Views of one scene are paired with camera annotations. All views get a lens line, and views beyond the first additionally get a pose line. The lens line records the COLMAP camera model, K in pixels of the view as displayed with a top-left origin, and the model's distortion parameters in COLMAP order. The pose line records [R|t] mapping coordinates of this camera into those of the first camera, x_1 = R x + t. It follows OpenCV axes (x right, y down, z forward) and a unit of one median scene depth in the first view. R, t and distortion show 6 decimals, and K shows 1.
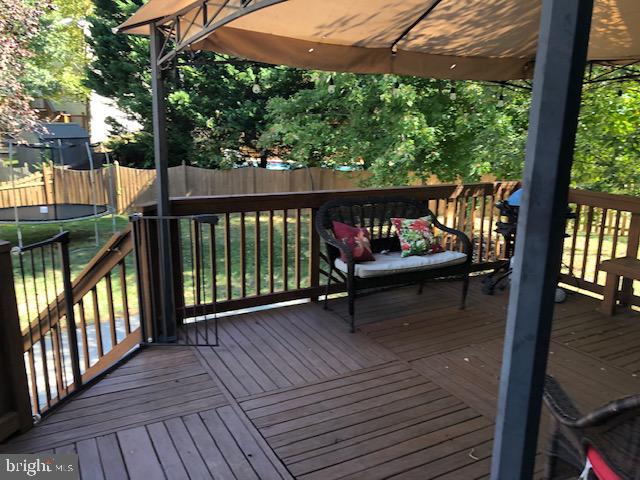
lens RADIAL K [[527.4, 0, 319.4], [0, 527.4, 236.4], [0, 0, 1]] dist [0.041418, -0.052286]
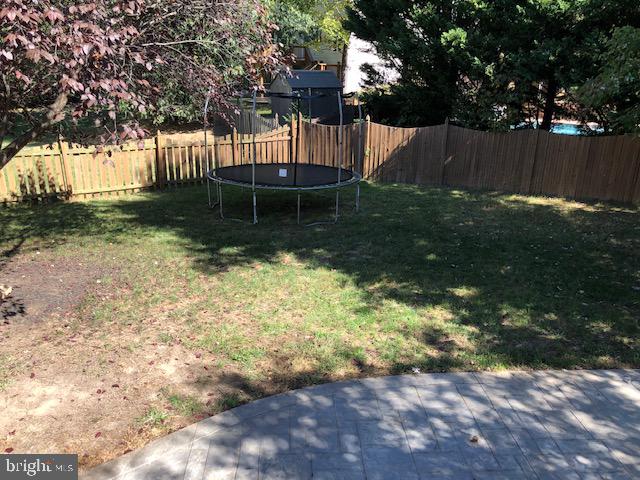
lens RADIAL K [[527.4, 0, 319.4], [0, 527.4, 236.4], [0, 0, 1]] dist [0.041418, -0.052286]
pose [[0.902923, 0.136499, -0.407552, -0.078094], [-0.102579, 0.989266, 0.104068, -0.029482], [0.417383, -0.052159, 0.907233, 0.178695]]
